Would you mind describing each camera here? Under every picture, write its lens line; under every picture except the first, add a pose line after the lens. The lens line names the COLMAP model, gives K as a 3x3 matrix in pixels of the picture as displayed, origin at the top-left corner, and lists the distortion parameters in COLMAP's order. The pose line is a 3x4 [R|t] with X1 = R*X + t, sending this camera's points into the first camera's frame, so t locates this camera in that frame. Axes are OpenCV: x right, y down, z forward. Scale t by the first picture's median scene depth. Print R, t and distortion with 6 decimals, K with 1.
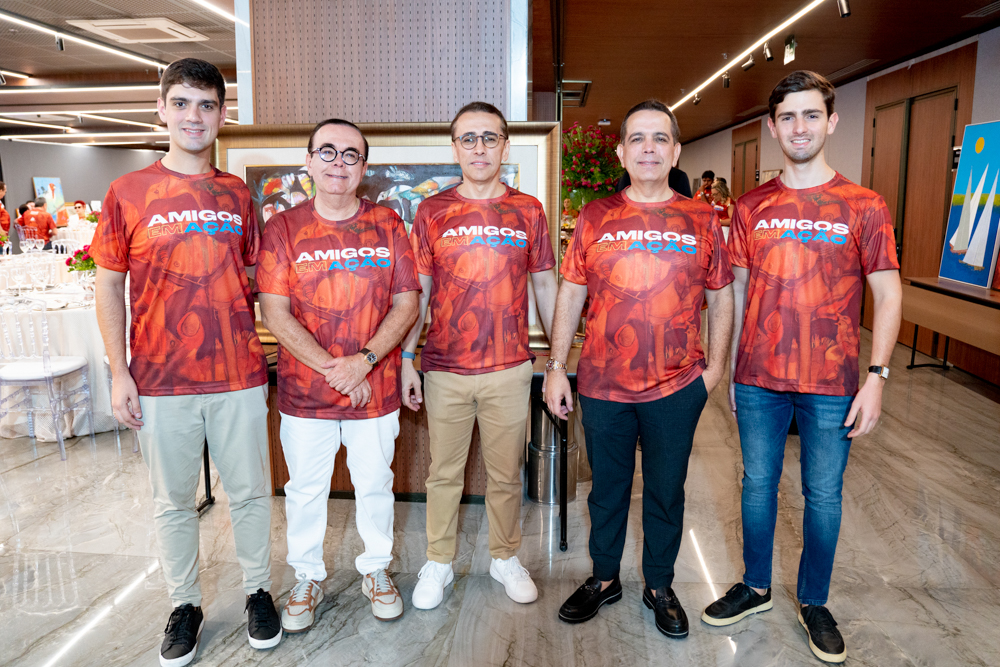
lens RADIAL K [[747.6, 0, 499.1], [0, 747.6, 325.0], [0, 0, 1]] dist [-0.125215, 0.089862]
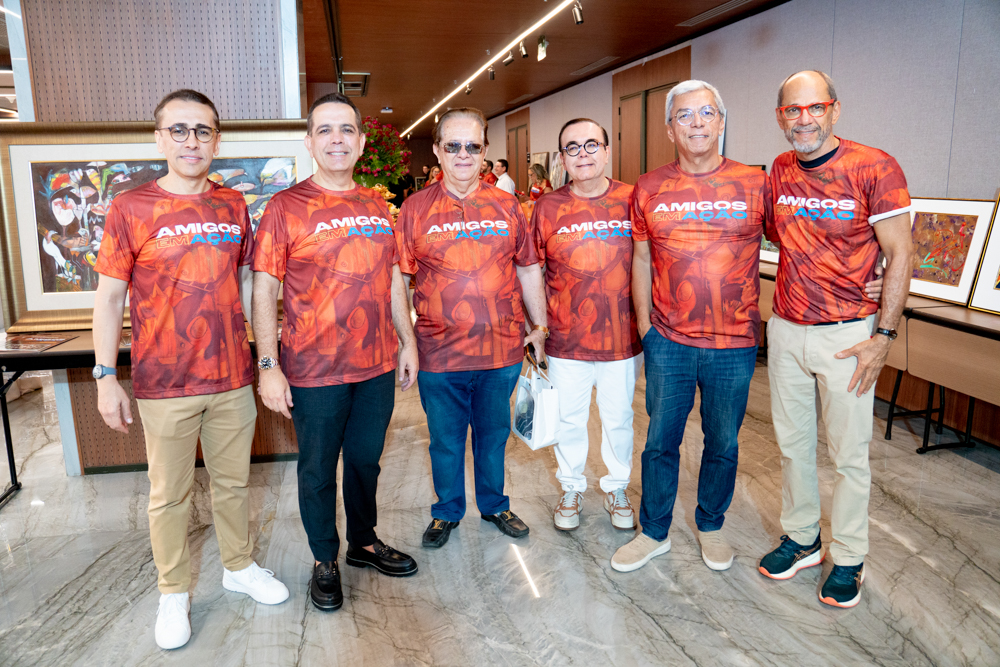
lens RADIAL K [[747.6, 0, 498.4], [0, 747.6, 331.3], [0, 0, 1]] dist [-0.125215, 0.089862]
pose [[0.961658, -0.068487, 0.265564, 0.007034], [0.061102, 0.997483, 0.035982, 0.027481], [-0.267360, -0.018376, 0.963421, -0.168177]]
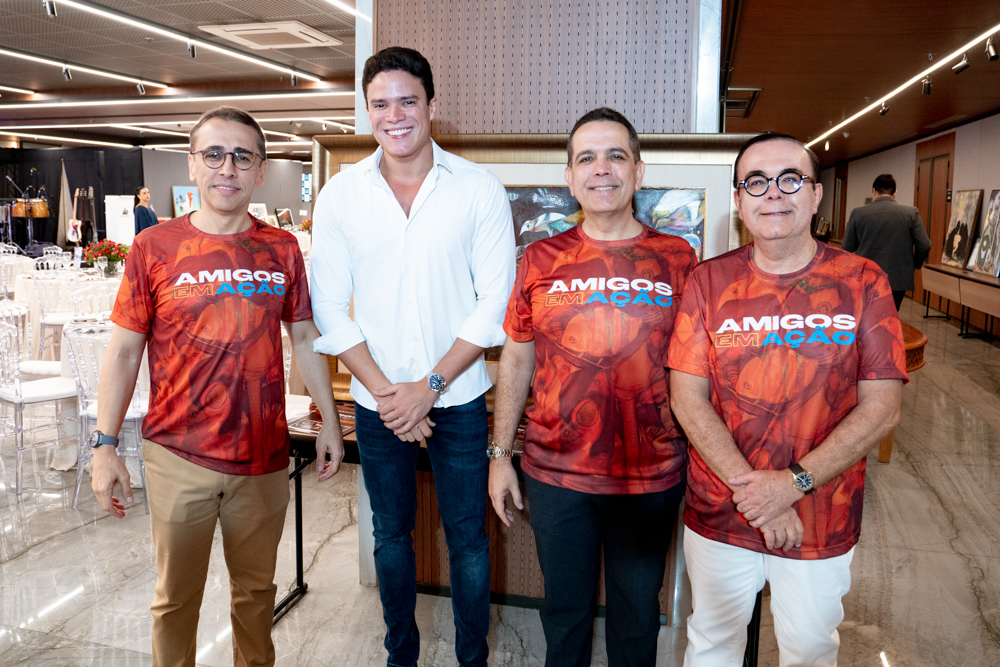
lens RADIAL K [[807.0, 0, 502.9], [0, 807.0, 306.1], [0, 0, 1]] dist [-0.125225, 0.089593]
pose [[0.987072, 0.031673, -0.157119, -0.046597], [-0.040233, 0.997857, -0.051604, -0.044082], [0.155148, 0.057258, 0.986230, 0.159252]]
